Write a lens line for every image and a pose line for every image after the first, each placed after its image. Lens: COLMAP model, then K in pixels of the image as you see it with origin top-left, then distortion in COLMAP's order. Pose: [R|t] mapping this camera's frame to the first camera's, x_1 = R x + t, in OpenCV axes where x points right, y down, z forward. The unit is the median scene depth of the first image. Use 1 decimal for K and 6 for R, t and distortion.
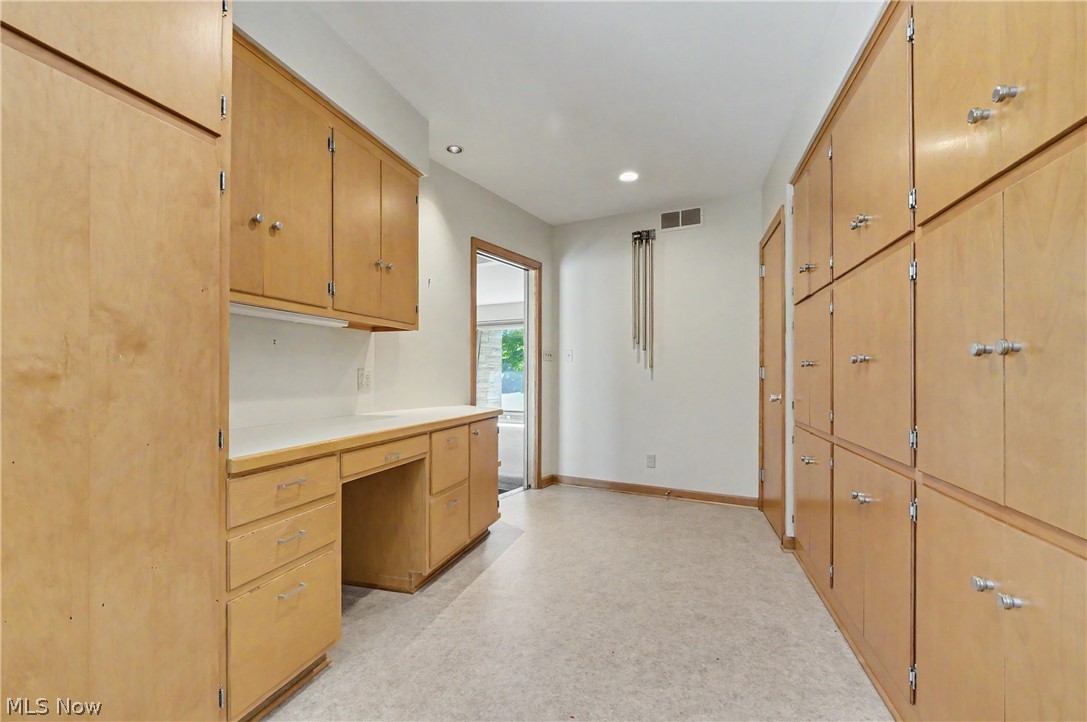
lens RADIAL K [[493.9, 0, 542.9], [0, 493.9, 371.1], [0, 0, 1]] dist [-0.001439, -0.000104]
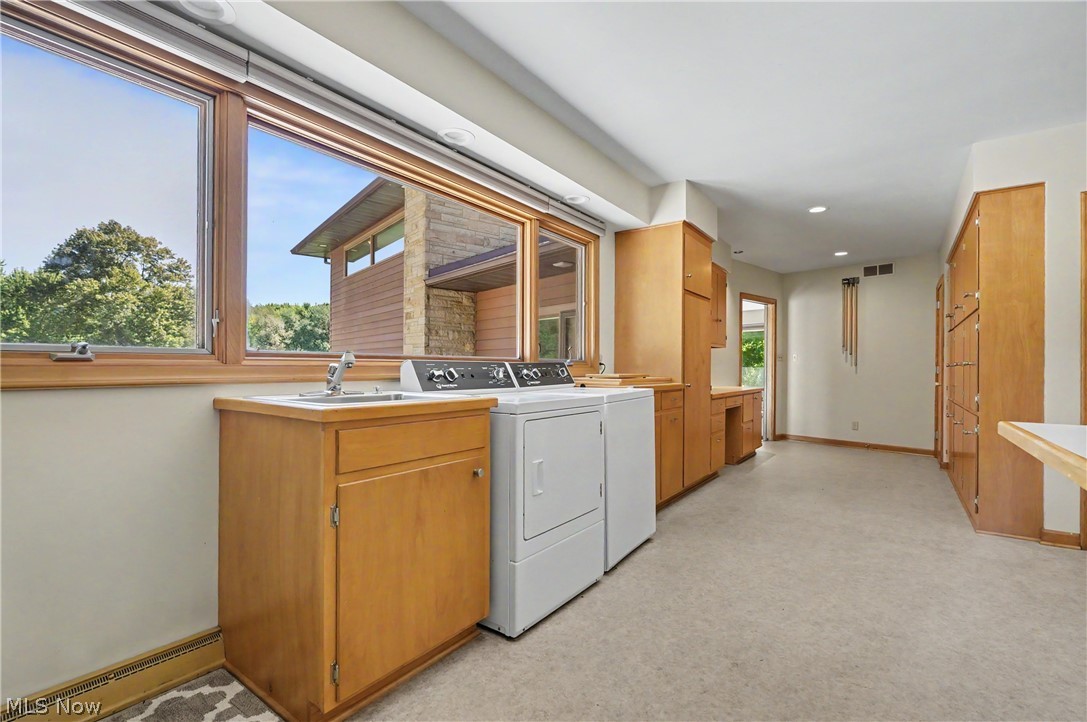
lens RADIAL K [[492.0, 0, 546.5], [0, 492.0, 367.1], [0, 0, 1]] dist [-0.001403, 0.000195]
pose [[0.940427, 0.005693, -0.339948, -0.171546], [-0.004454, 0.999980, 0.004422, -0.005564], [0.339967, -0.002645, 0.940434, -0.796189]]
